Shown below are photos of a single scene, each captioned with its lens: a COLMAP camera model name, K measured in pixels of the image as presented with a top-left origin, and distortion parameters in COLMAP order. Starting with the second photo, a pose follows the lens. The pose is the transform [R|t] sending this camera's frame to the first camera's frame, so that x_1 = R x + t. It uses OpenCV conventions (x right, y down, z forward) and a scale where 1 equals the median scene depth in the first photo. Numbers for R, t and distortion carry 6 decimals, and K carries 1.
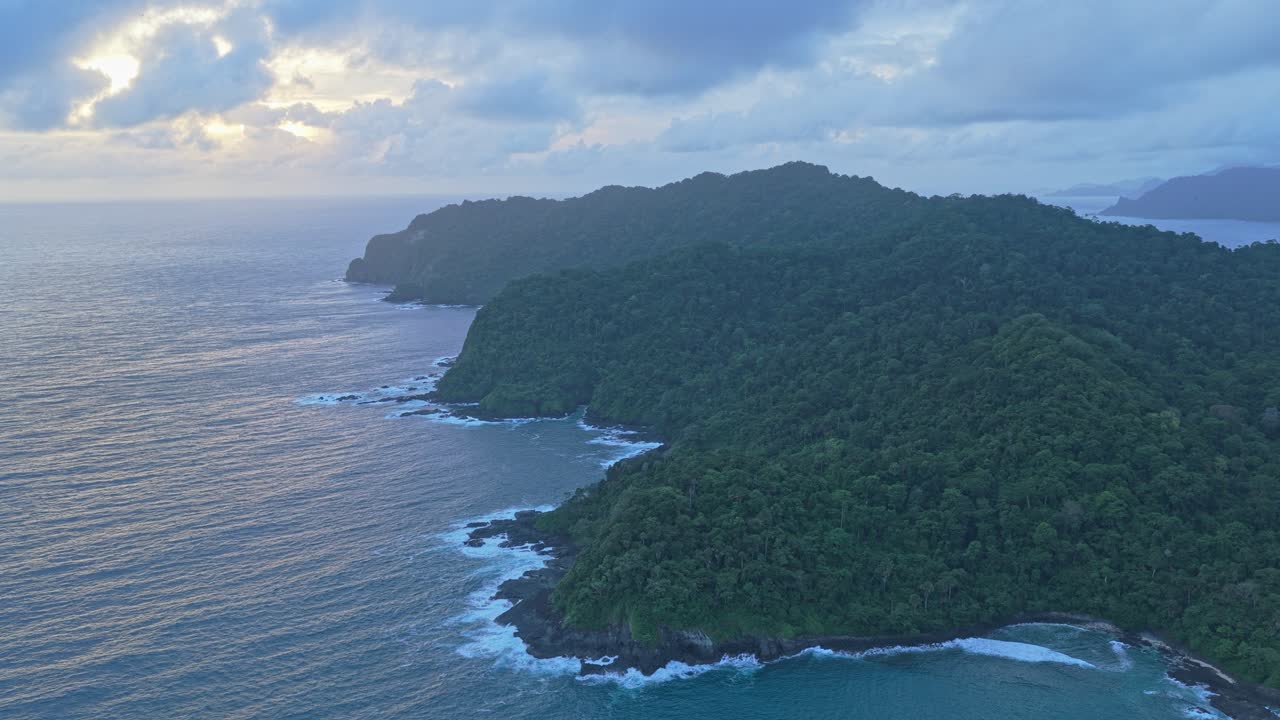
lens RADIAL K [[1111.3, 0, 642.9], [0, 1111.3, 356.4], [0, 0, 1]] dist [0.008106, 0.030175]
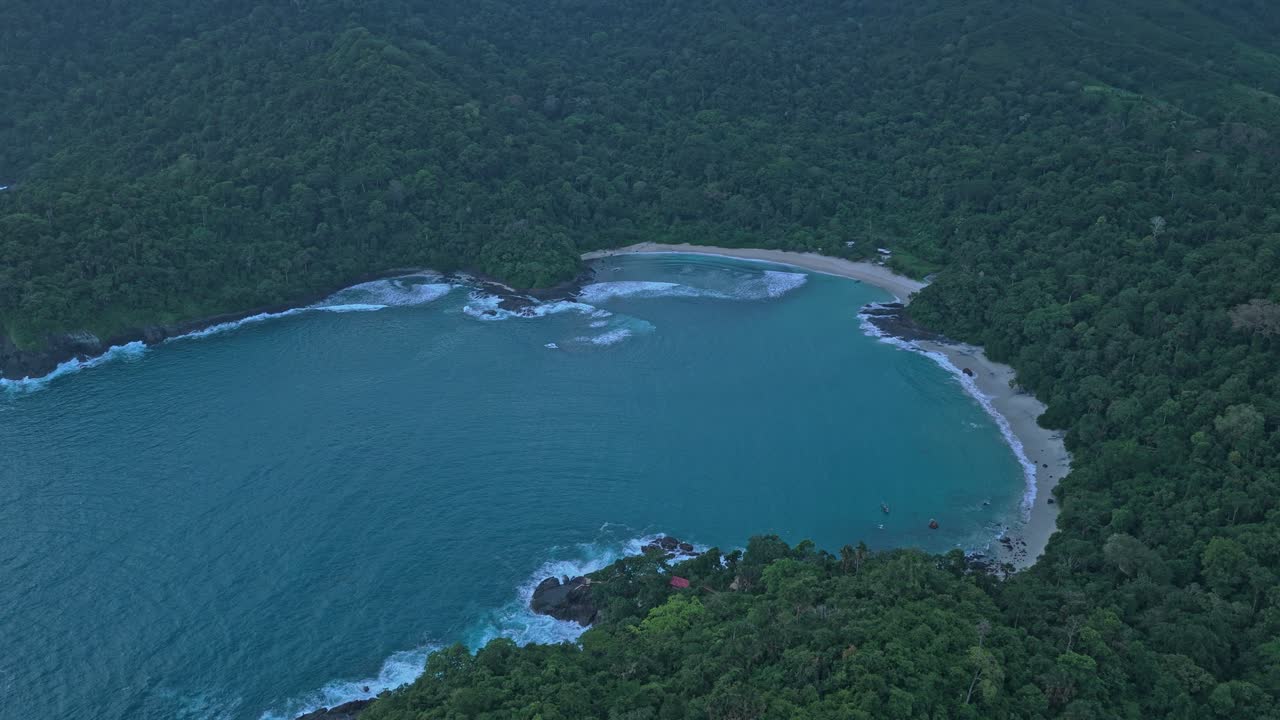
lens RADIAL K [[1111.3, 0, 639.8], [0, 1111.3, 360.3], [0, 0, 1]] dist [0.008106, 0.030175]
pose [[0.854359, -0.198361, 0.480337, -0.010278], [0.079431, 0.963271, 0.256514, 0.019544], [-0.513577, -0.181002, 0.838736, -0.147033]]
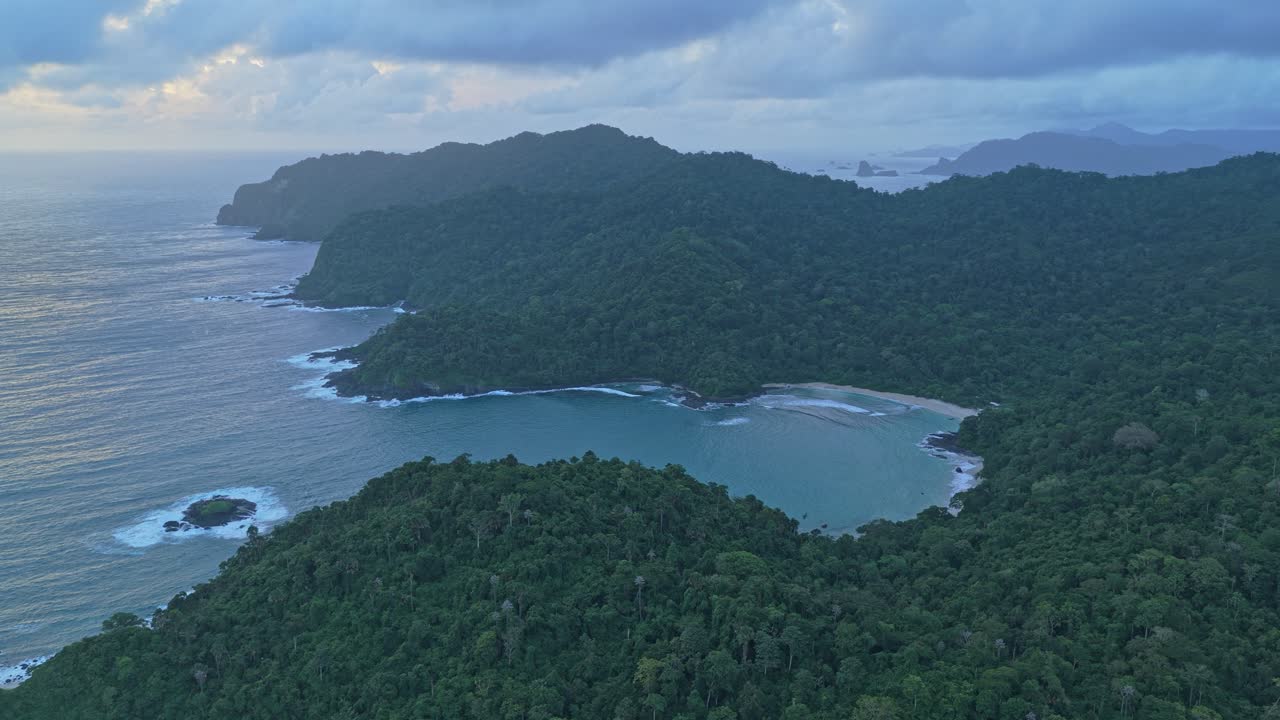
lens RADIAL K [[1111.3, 0, 641.6], [0, 1111.3, 356.1], [0, 0, 1]] dist [0.008106, 0.030175]
pose [[0.994176, -0.011108, 0.107199, 0.125485], [0.007203, 0.999299, 0.036747, 0.085975], [-0.107532, -0.035761, 0.993558, -0.558064]]
